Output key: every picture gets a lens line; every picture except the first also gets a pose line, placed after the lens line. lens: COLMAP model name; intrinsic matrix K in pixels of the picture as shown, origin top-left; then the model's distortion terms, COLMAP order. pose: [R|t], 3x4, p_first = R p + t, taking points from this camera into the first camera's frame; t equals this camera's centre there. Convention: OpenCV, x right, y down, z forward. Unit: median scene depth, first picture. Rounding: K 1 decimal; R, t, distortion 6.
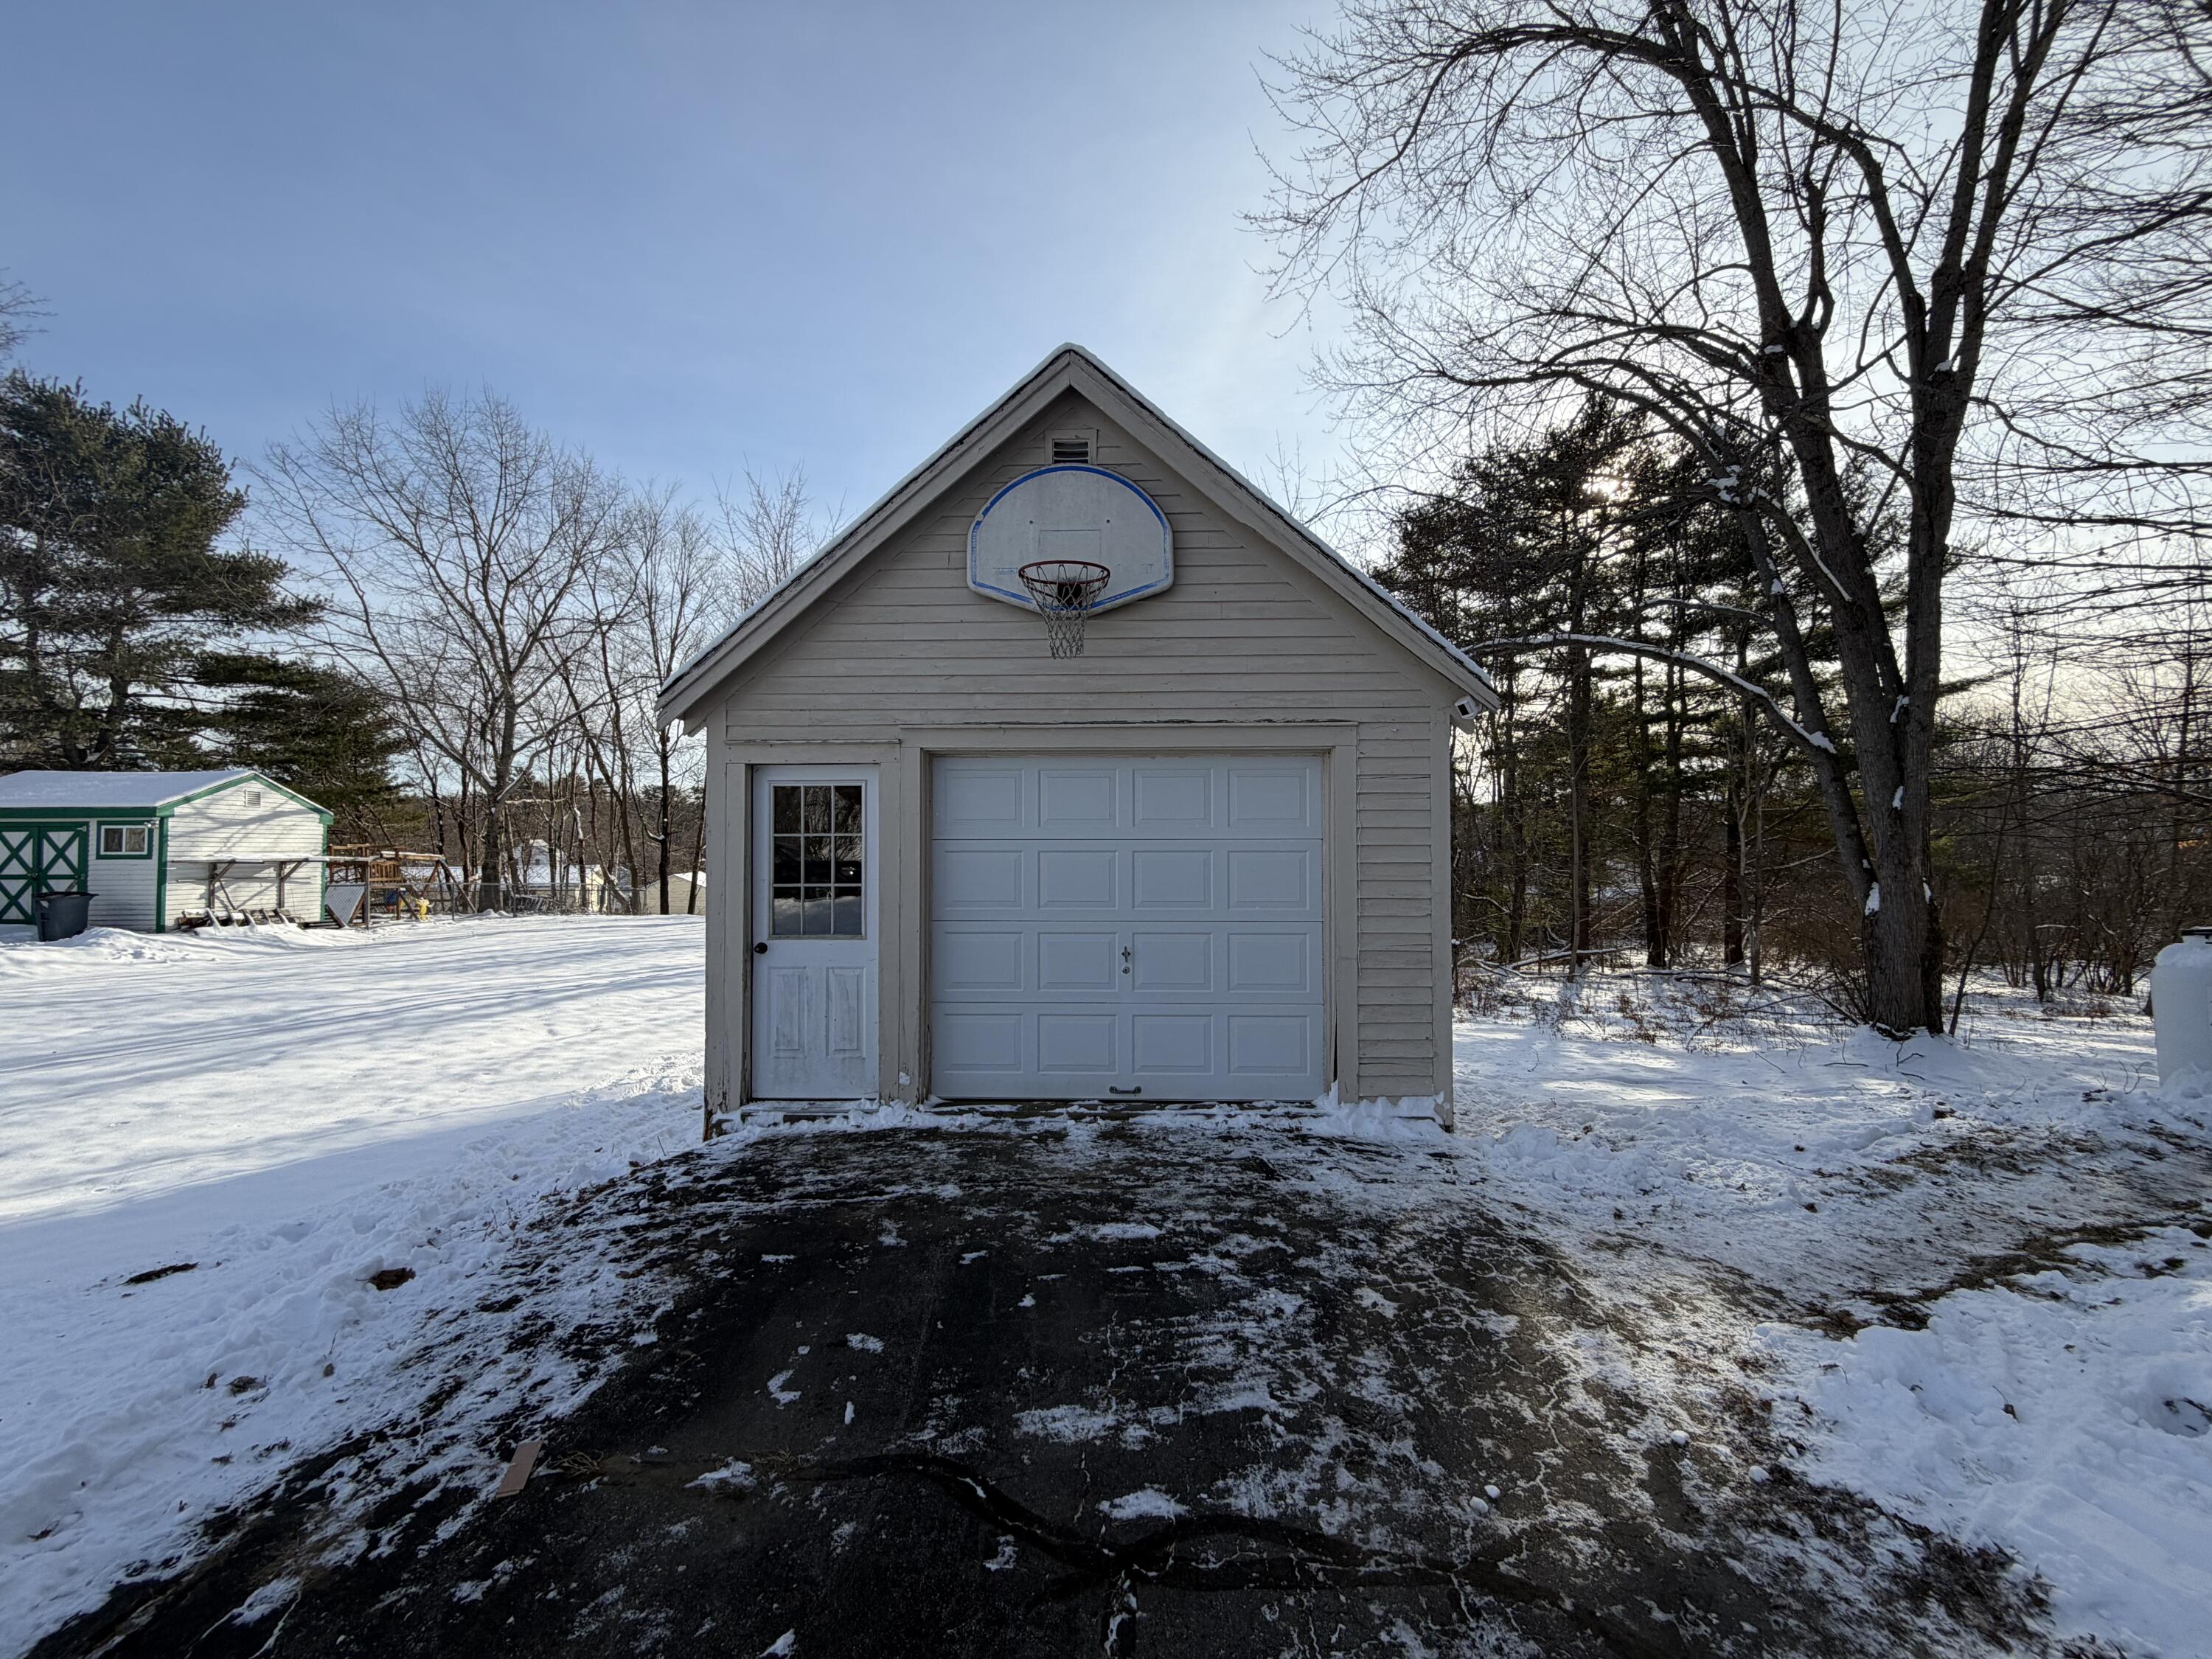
lens RADIAL K [[882.1, 0, 1139.8], [0, 882.1, 842.8], [0, 0, 1]] dist [-0.000258, -0.000887]
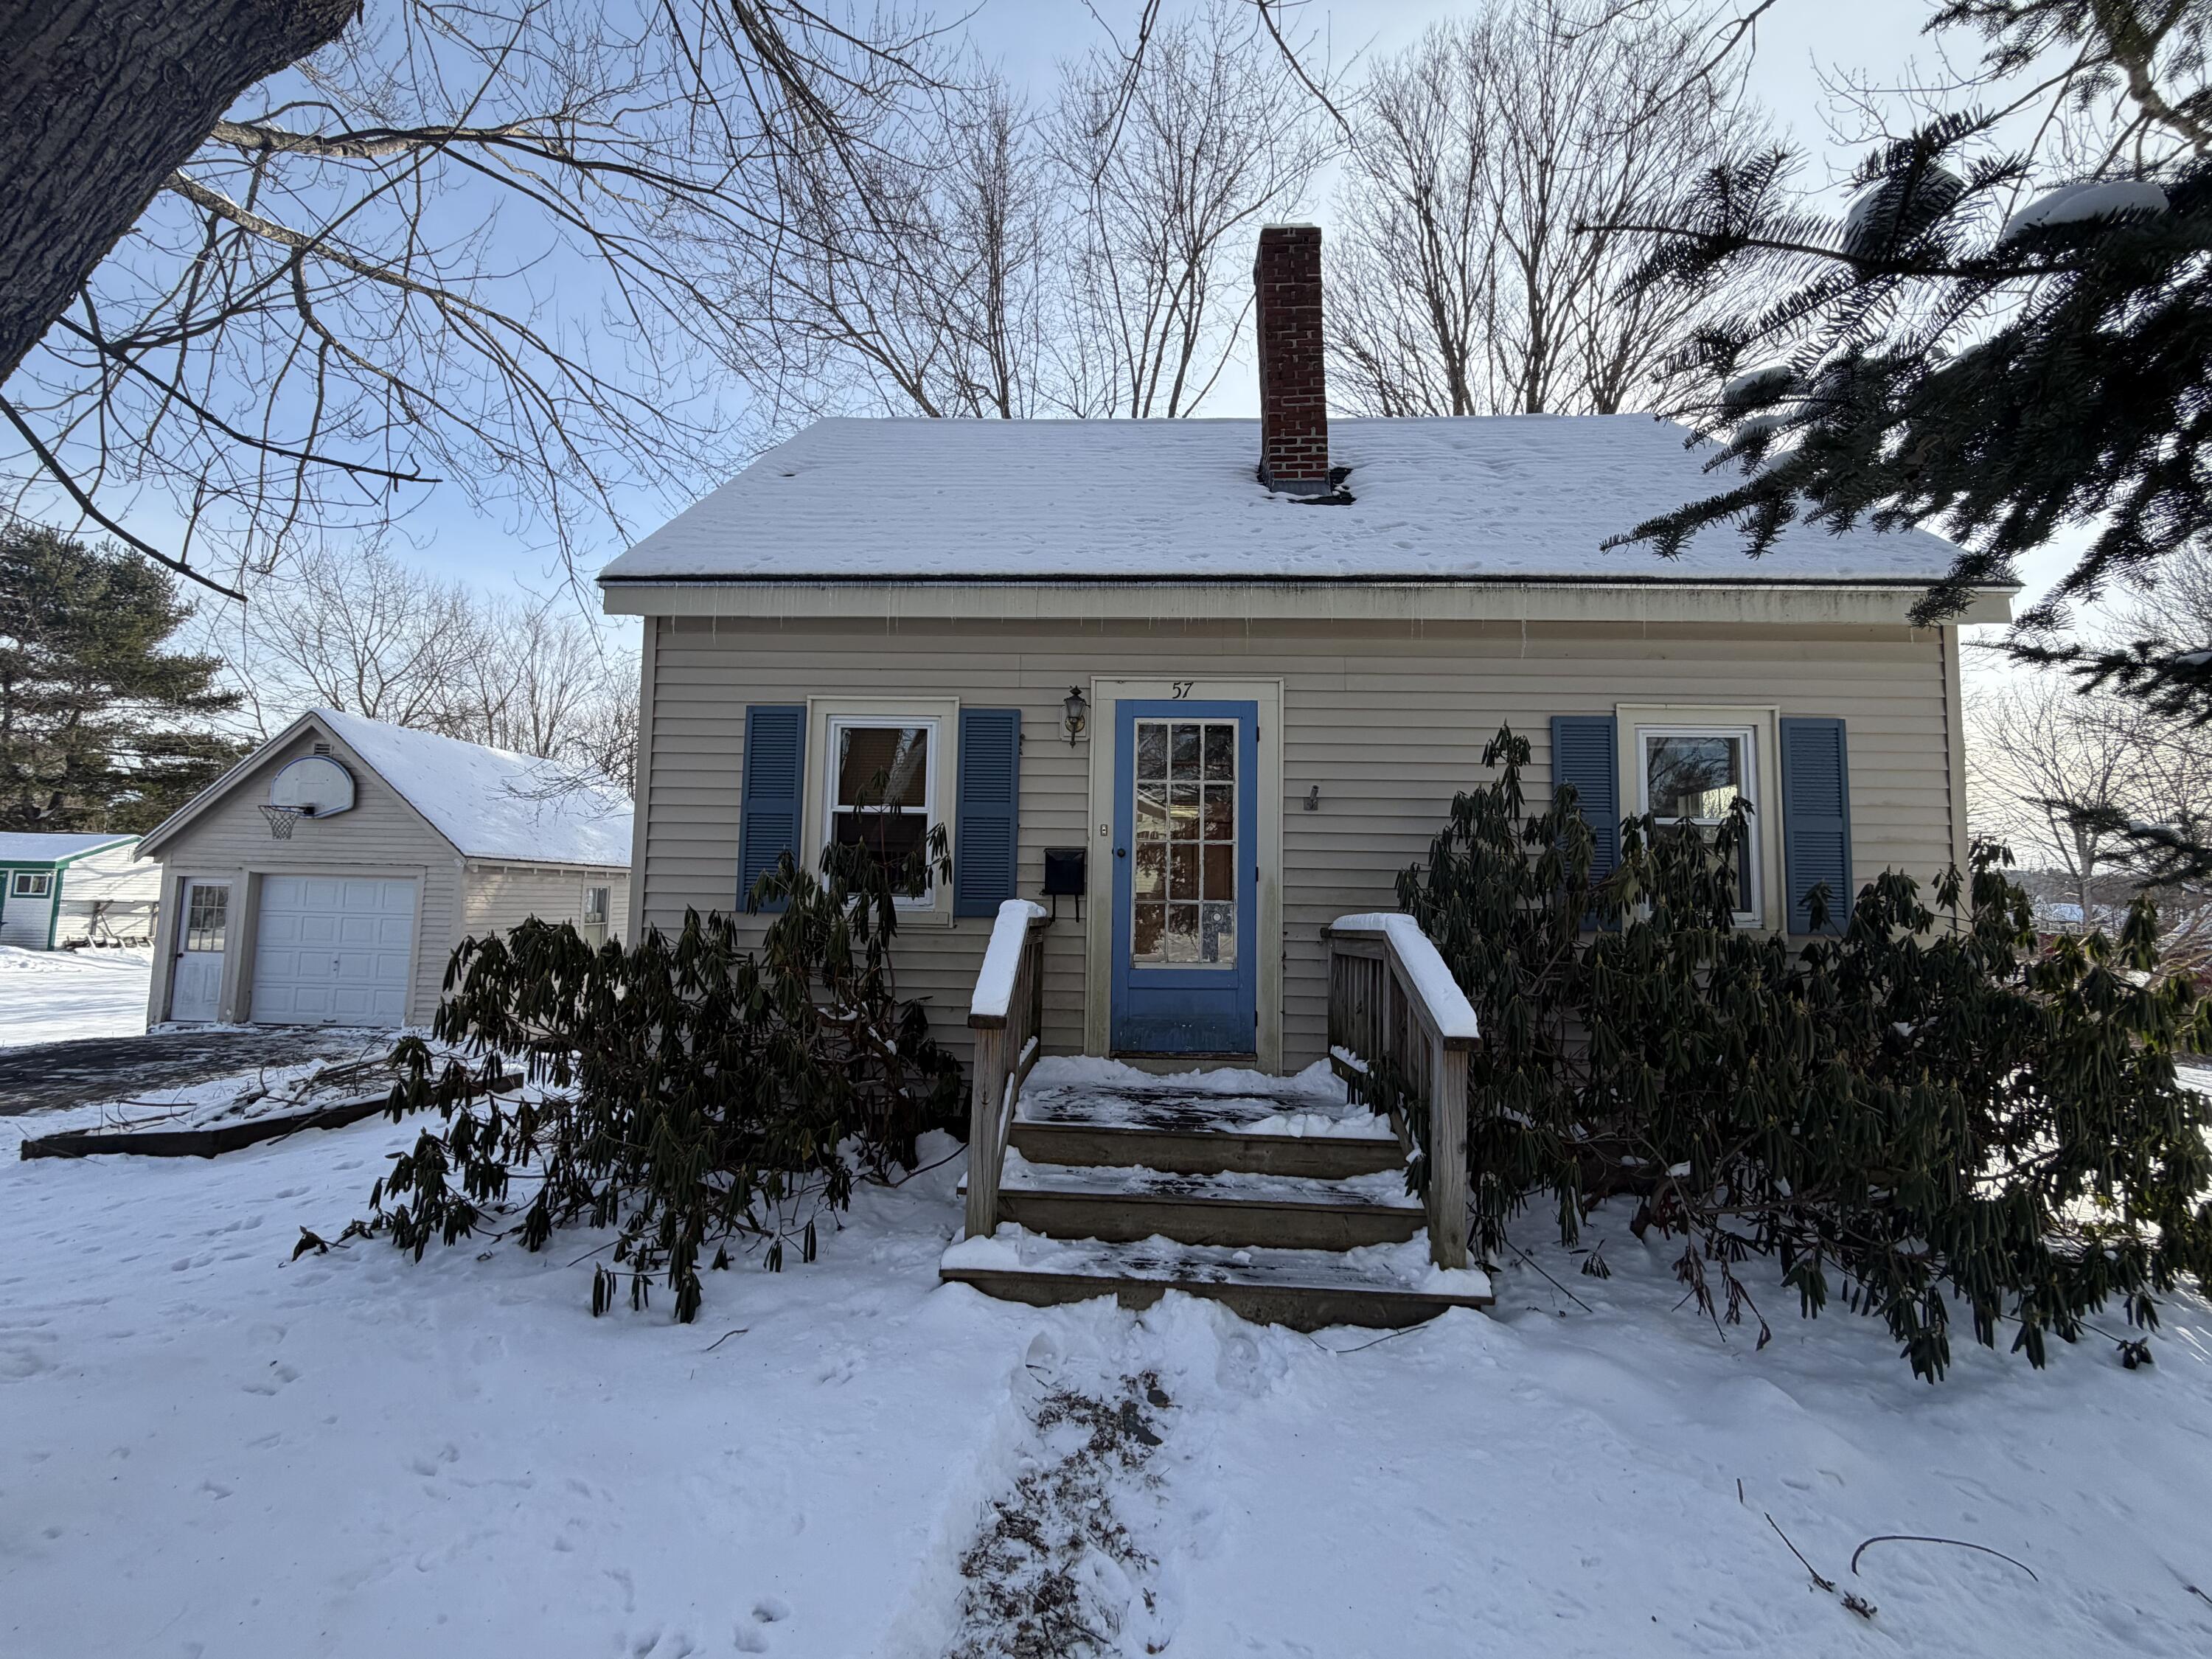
lens RADIAL K [[882.1, 0, 1117.1], [0, 882.1, 868.9], [0, 0, 1]] dist [-0.000258, -0.000887]
pose [[0.999135, 0.036782, -0.019385, 0.580377], [-0.037639, 0.998237, -0.045891, -0.026478], [0.017663, 0.046581, 0.998758, -0.360550]]
